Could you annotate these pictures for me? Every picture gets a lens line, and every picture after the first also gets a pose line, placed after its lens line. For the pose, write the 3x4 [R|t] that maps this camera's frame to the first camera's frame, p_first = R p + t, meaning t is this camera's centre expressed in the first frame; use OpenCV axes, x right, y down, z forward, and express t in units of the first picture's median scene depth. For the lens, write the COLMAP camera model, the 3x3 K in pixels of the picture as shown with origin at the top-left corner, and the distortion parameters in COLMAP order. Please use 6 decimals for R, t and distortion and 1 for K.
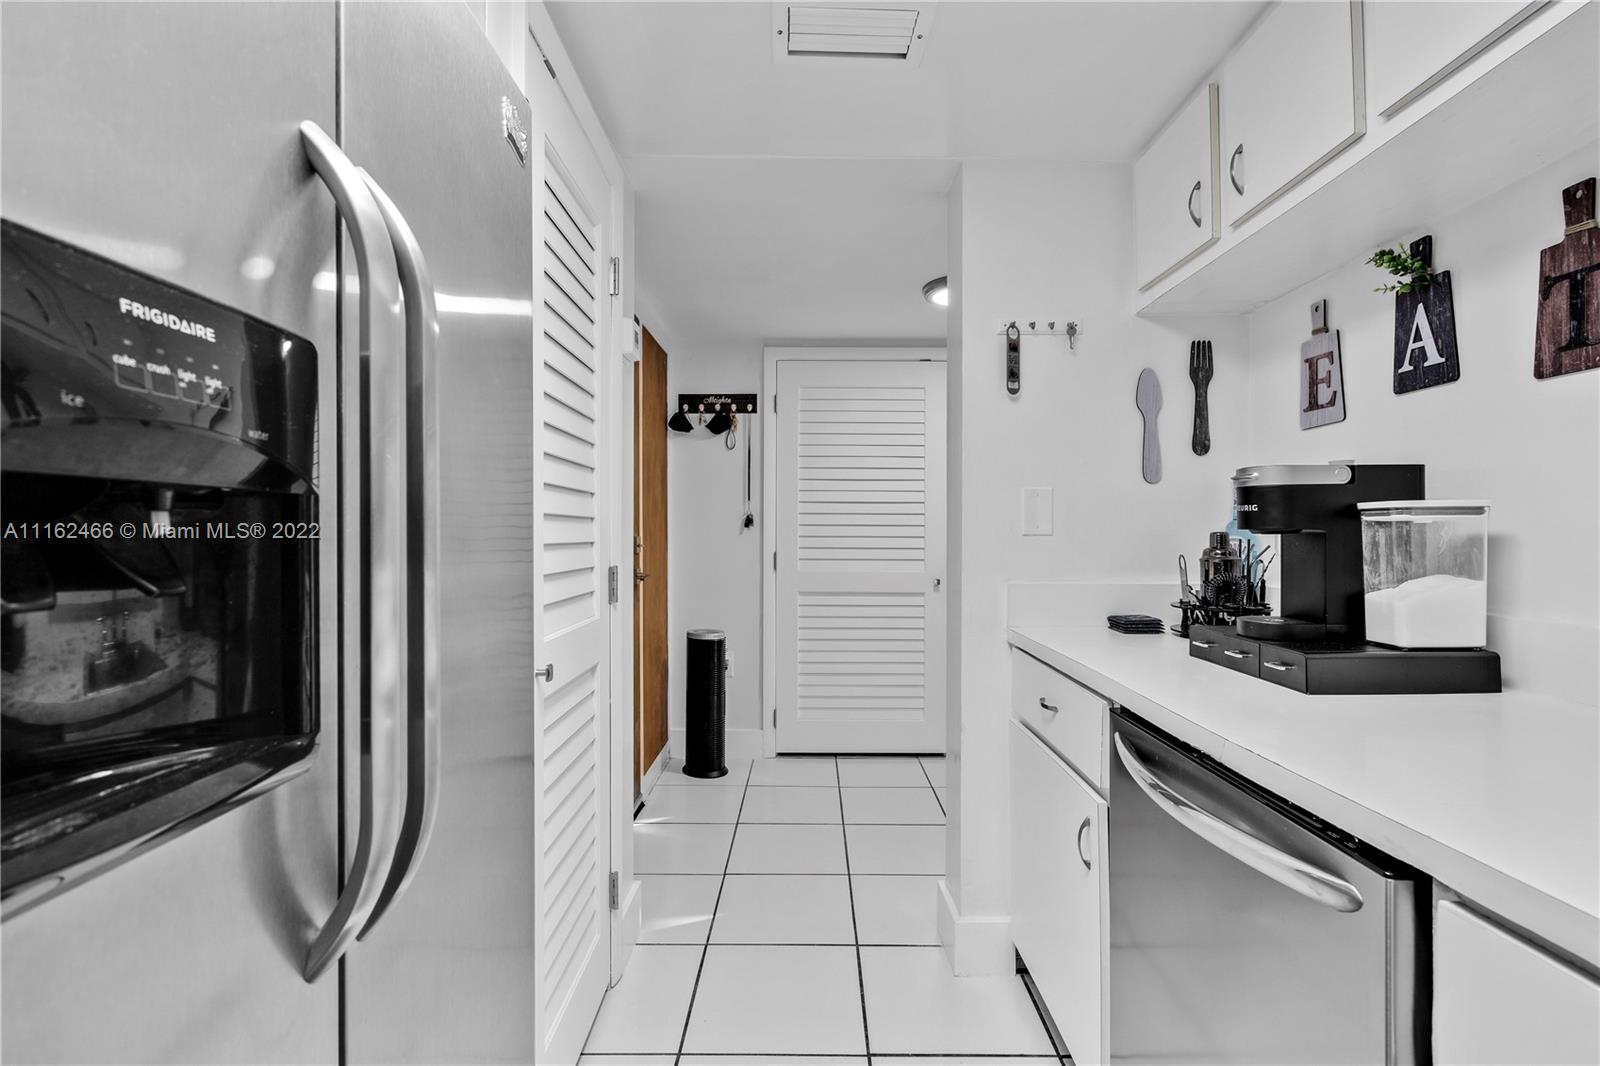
lens RADIAL K [[754.0, 0, 801.5], [0, 754.0, 550.7], [0, 0, 1]] dist [0.000253, -0.000019]
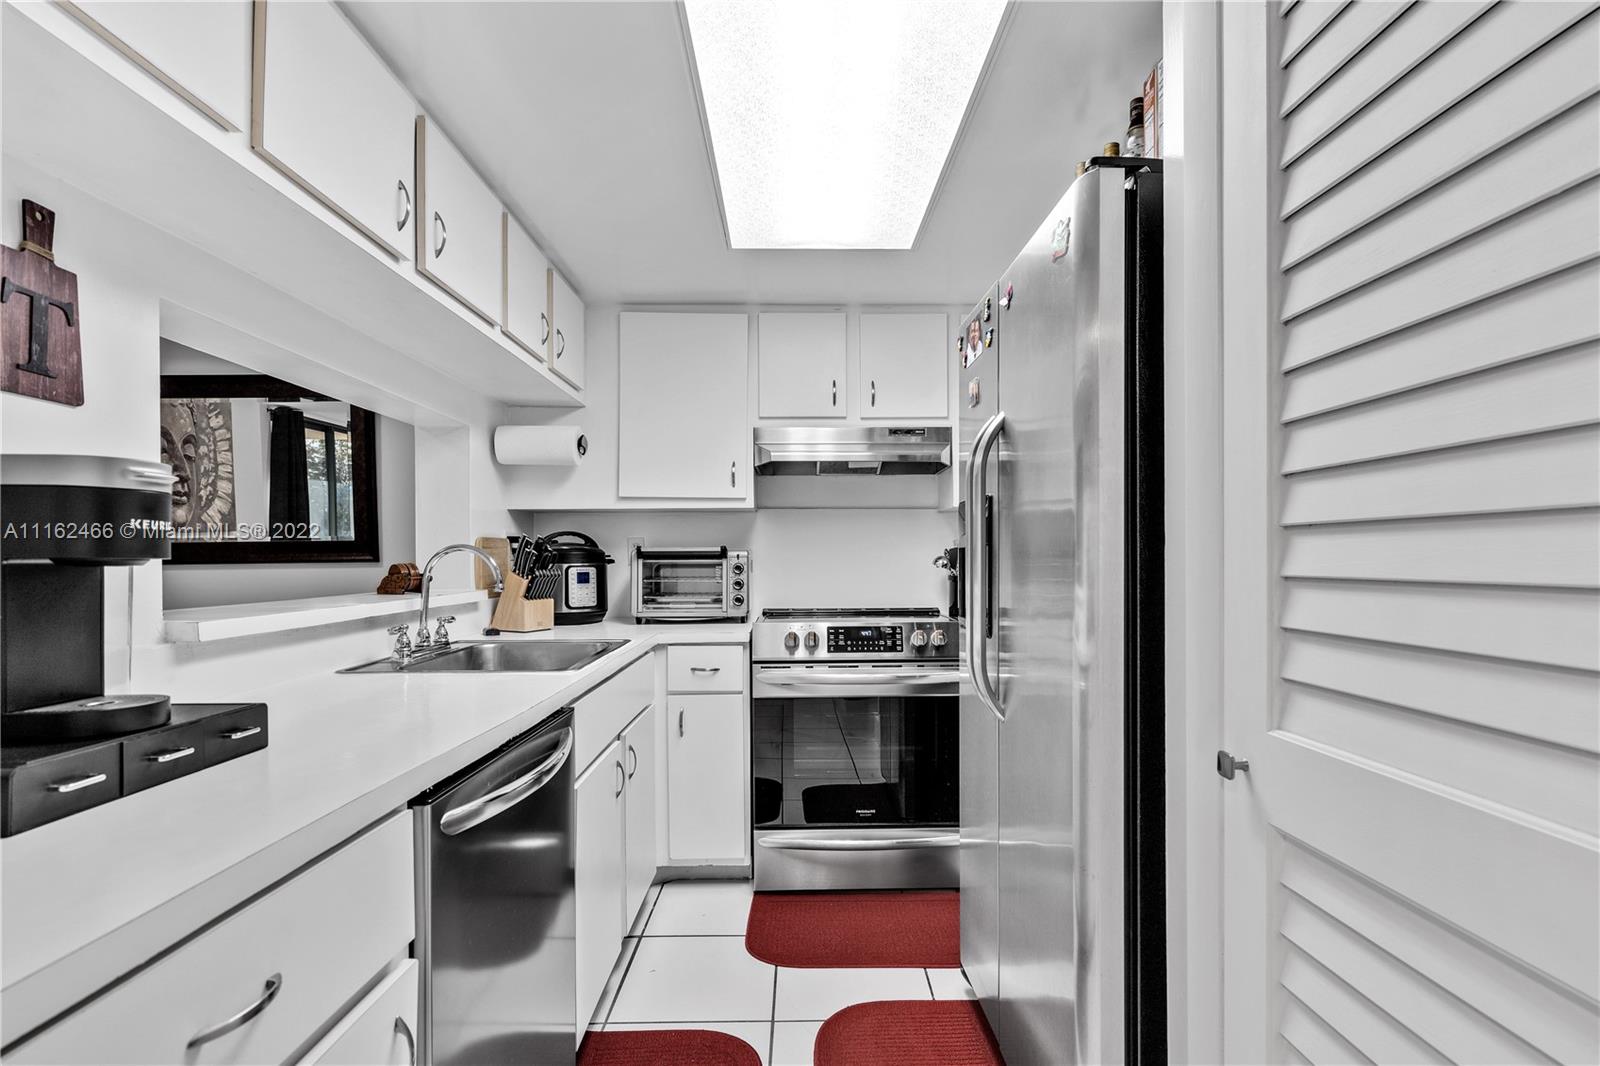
lens RADIAL K [[754.0, 0, 801.5], [0, 754.0, 550.7], [0, 0, 1]] dist [0.000253, -0.000019]
pose [[-0.999940, -0.001667, -0.010810, 0.055886], [-0.001810, 0.999911, 0.013255, -0.055747], [0.010787, 0.013274, -0.999854, 1.978045]]
